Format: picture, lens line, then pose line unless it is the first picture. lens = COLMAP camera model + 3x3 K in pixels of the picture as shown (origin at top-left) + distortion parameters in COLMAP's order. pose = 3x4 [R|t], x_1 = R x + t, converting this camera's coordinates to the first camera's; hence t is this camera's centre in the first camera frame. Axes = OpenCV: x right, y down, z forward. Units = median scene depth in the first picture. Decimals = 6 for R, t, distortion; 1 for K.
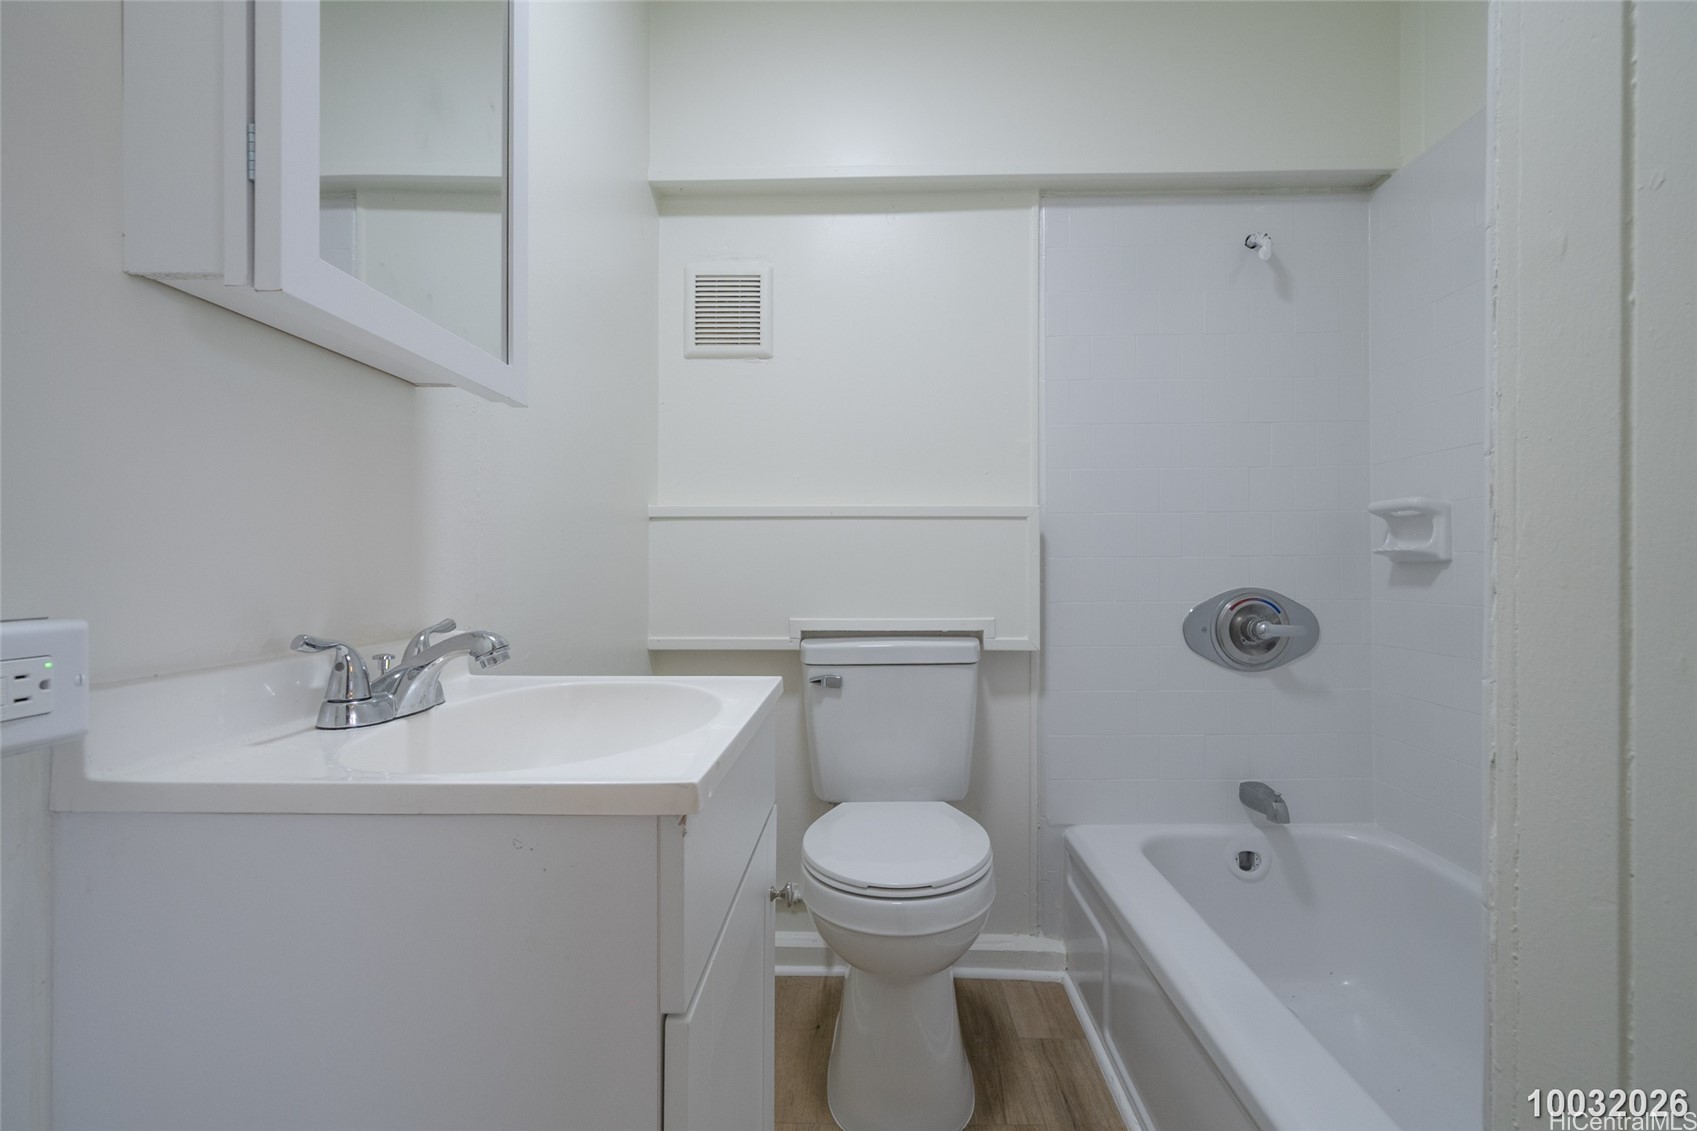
lens RADIAL K [[751.1, 0, 842.1], [0, 751.1, 566.8], [0, 0, 1]] dist [0.000825, -0.000755]
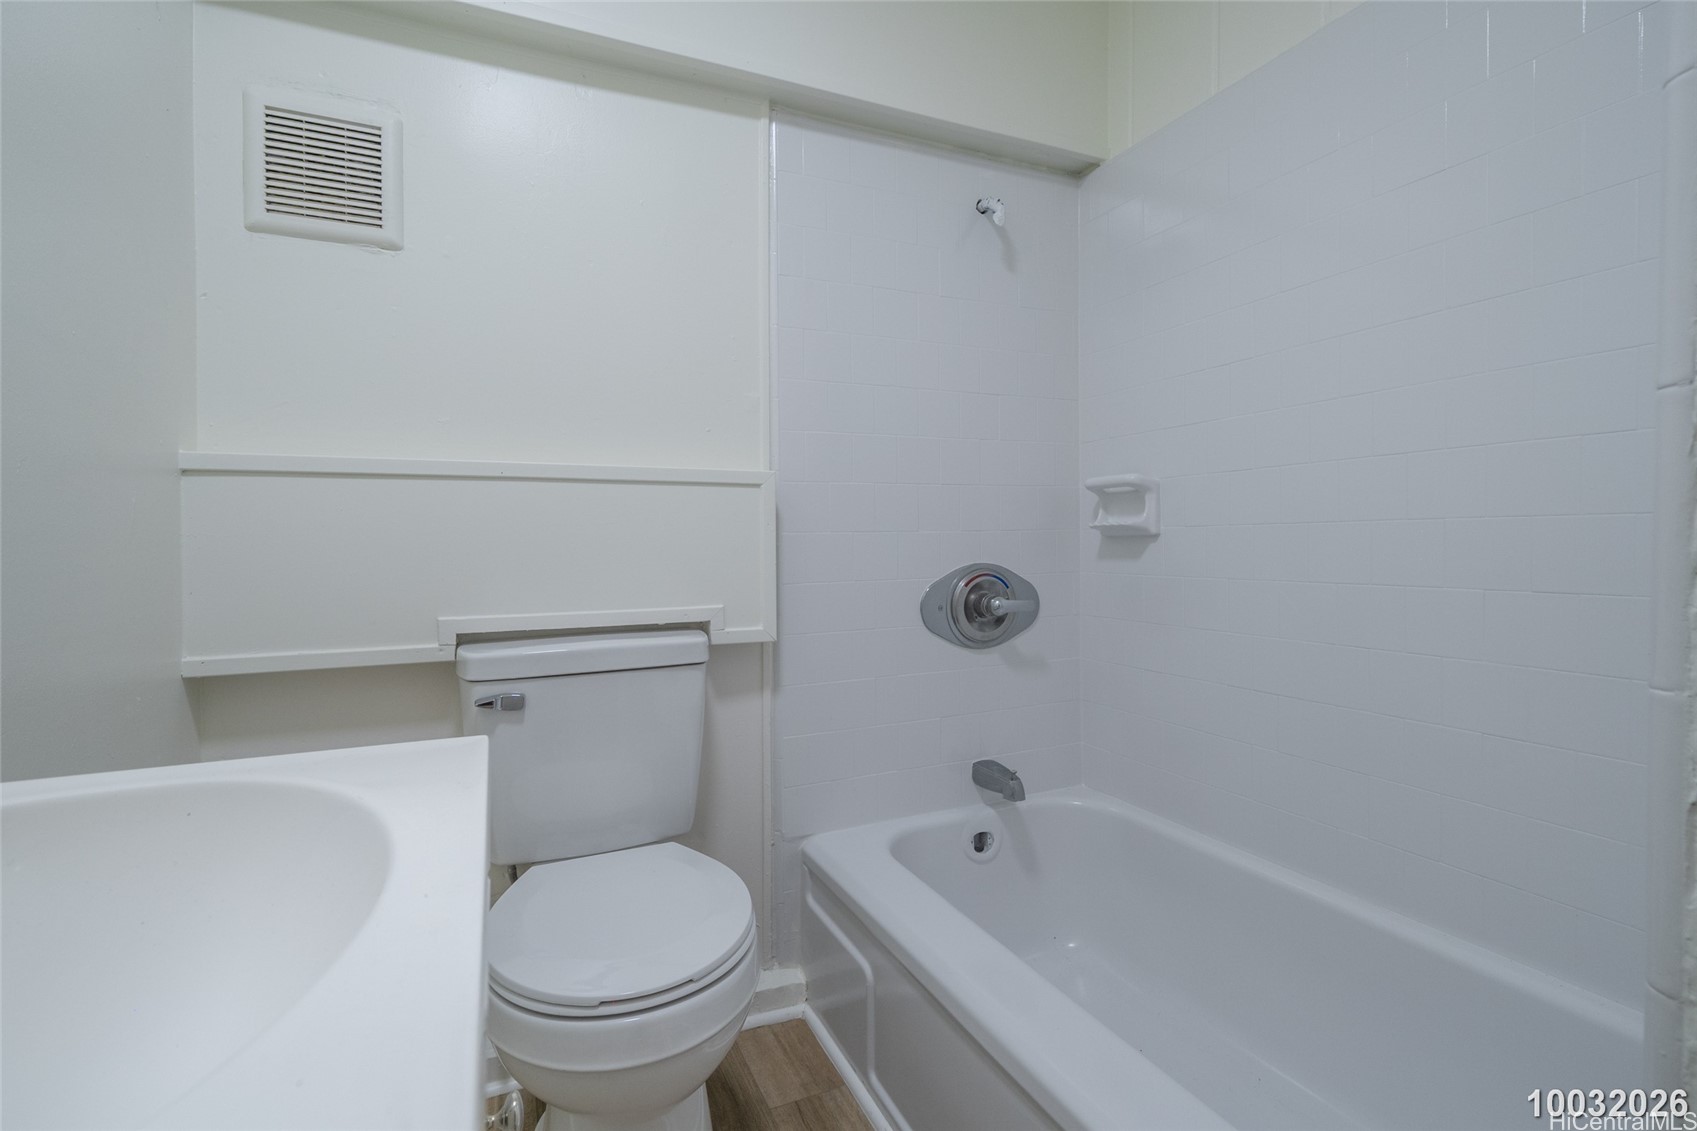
lens RADIAL K [[751.1, 0, 851.1], [0, 751.1, 552.1], [0, 0, 1]] dist [0.000825, -0.000755]
pose [[0.887338, -0.012749, 0.460943, -0.055087], [0.007299, 0.999881, 0.013603, -0.000874], [-0.461061, -0.008706, 0.887326, 0.203127]]
